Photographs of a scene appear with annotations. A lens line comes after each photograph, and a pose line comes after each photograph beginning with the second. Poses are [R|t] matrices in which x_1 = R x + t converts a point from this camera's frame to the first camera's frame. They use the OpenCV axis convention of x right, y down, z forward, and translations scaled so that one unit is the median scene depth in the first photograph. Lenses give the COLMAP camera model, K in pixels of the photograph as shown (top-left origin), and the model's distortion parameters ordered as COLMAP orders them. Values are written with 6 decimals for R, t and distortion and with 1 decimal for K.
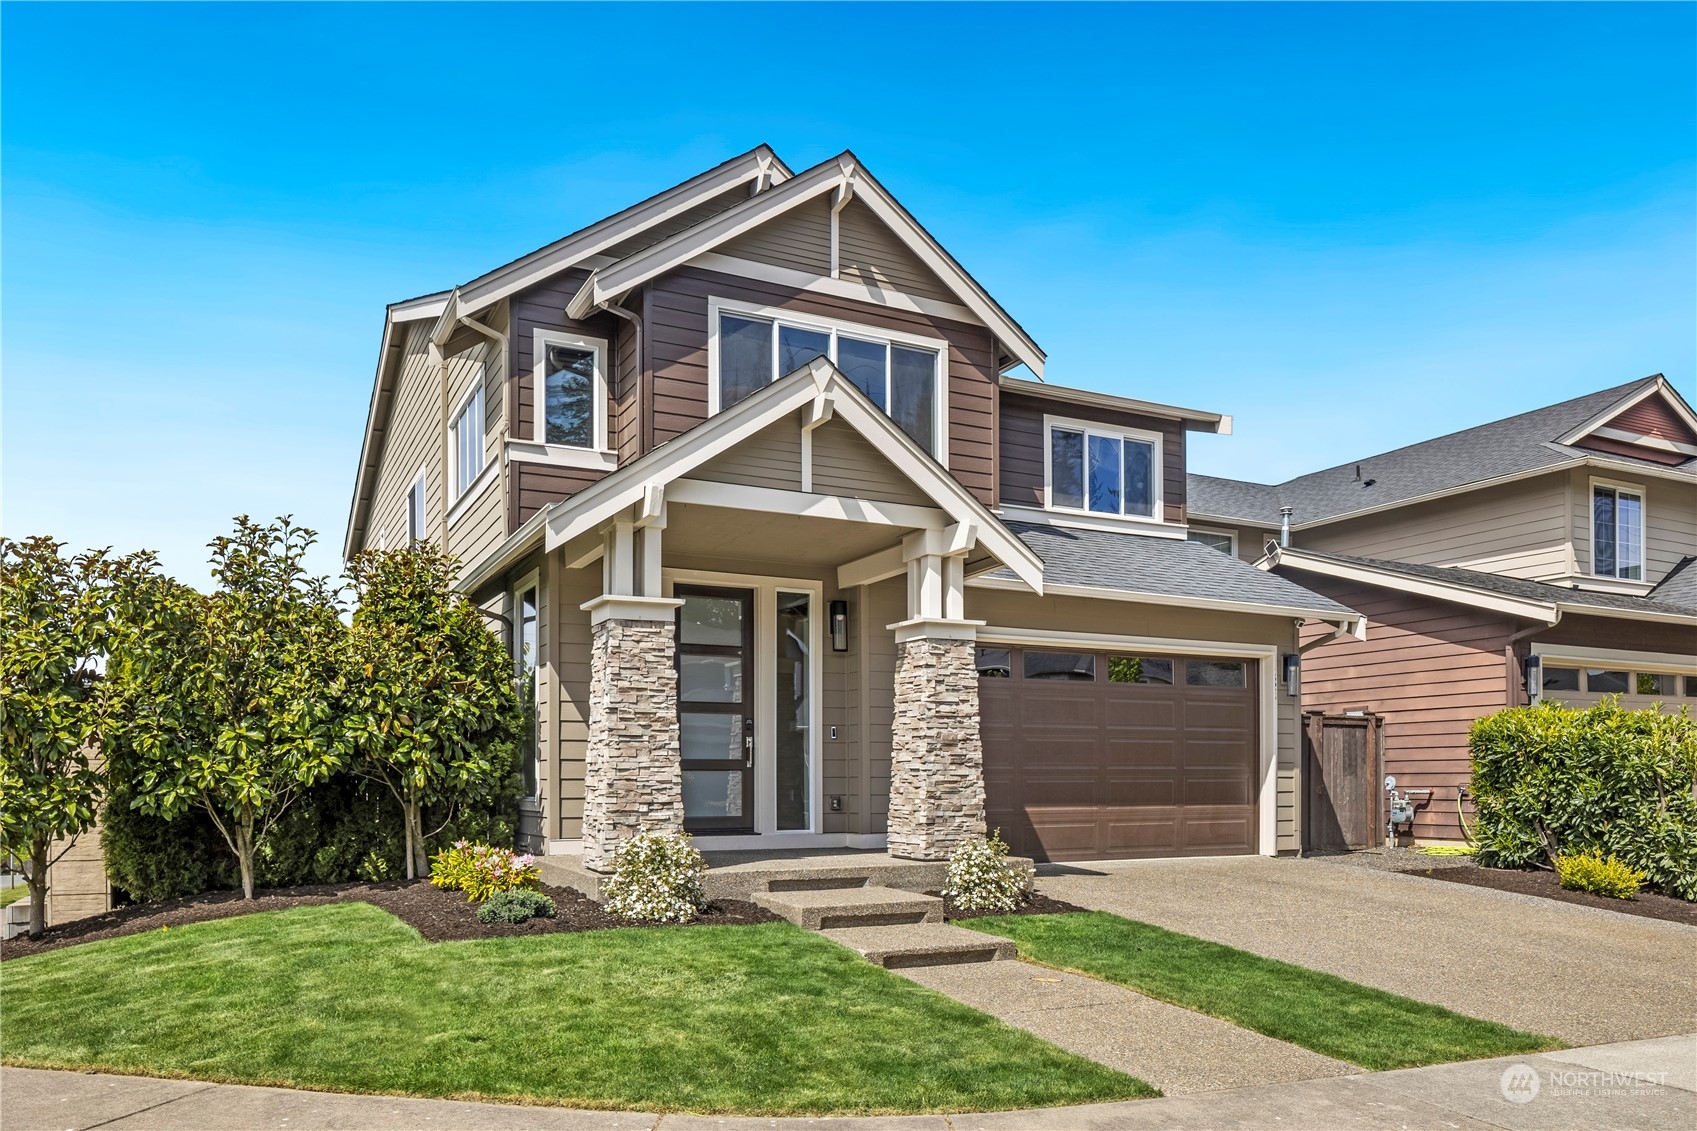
lens RADIAL K [[1083.5, 0, 1073.2], [0, 1083.5, 544.6], [0, 0, 1]] dist [-0.007267, 0.000247]
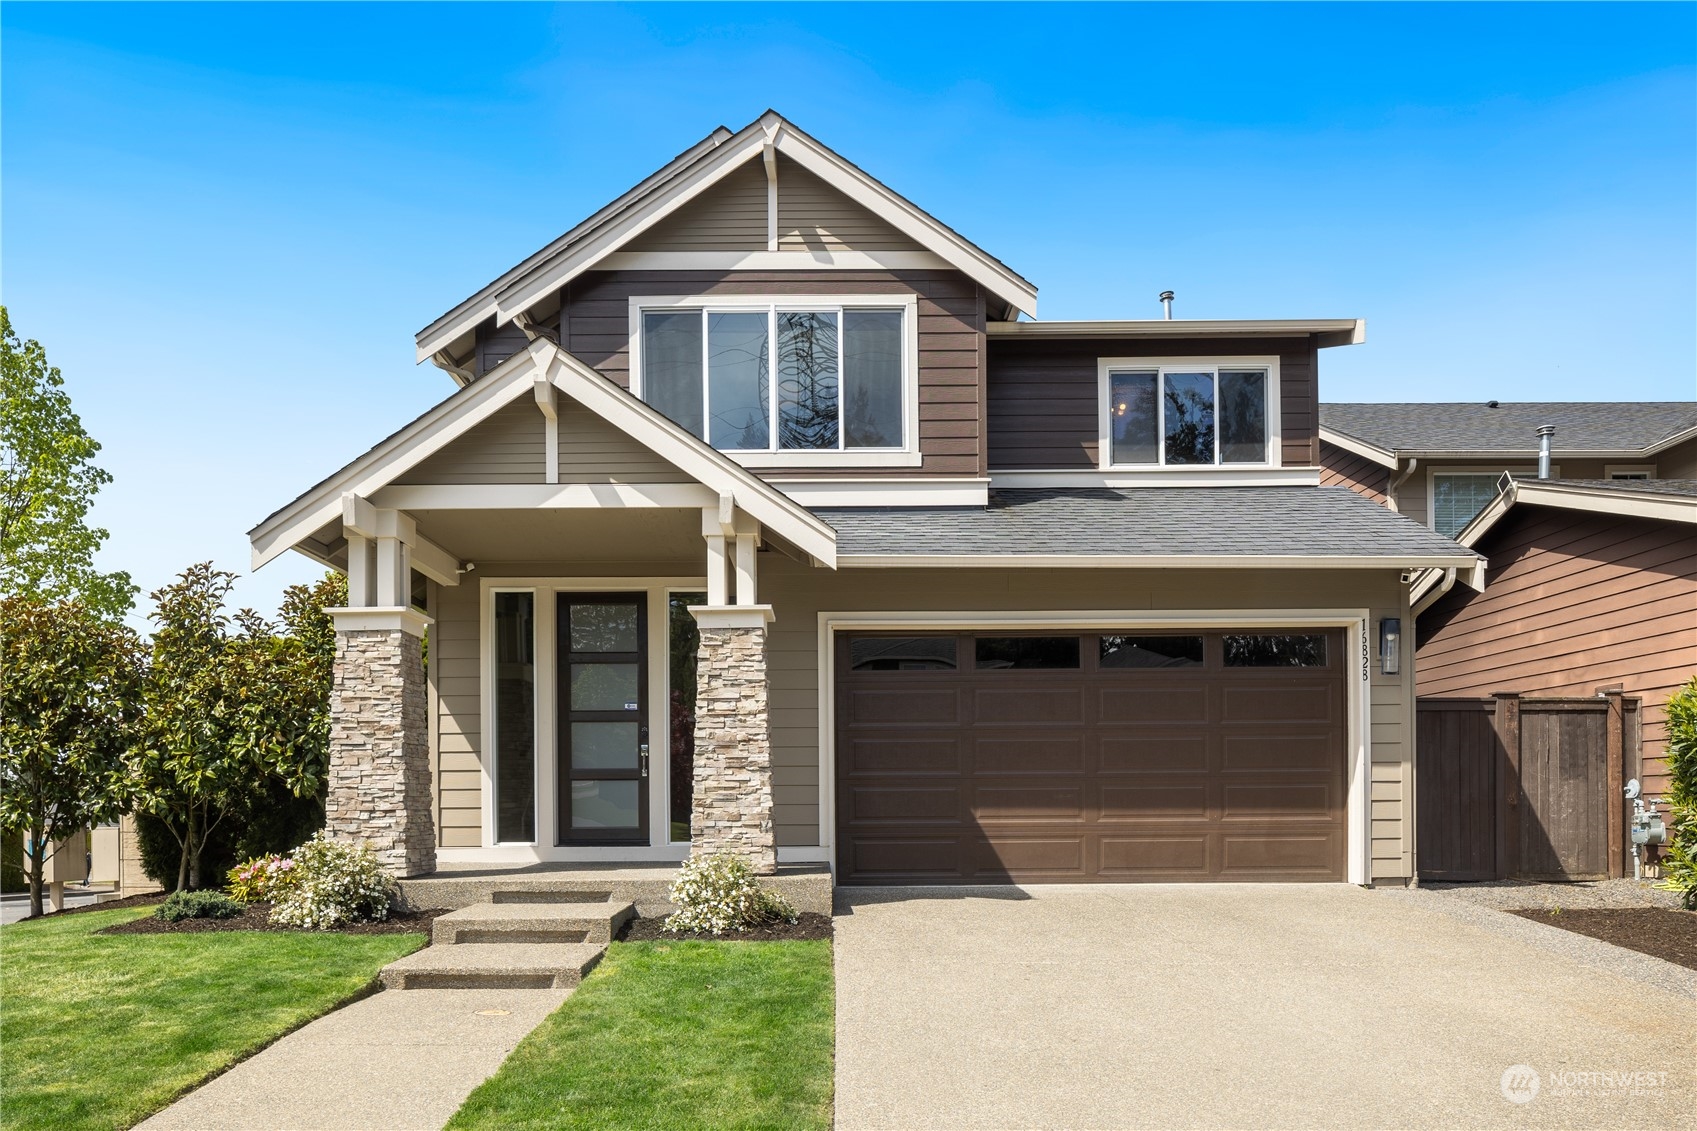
lens RADIAL K [[1173.8, 0, 1047.3], [0, 1173.8, 575.2], [0, 0, 1]] dist [-0.003705, -0.000178]
pose [[0.889584, -0.092007, -0.447409, 0.493471], [0.103968, 0.994578, 0.002190, 0.062123], [0.444782, -0.048464, 0.894327, 0.233302]]
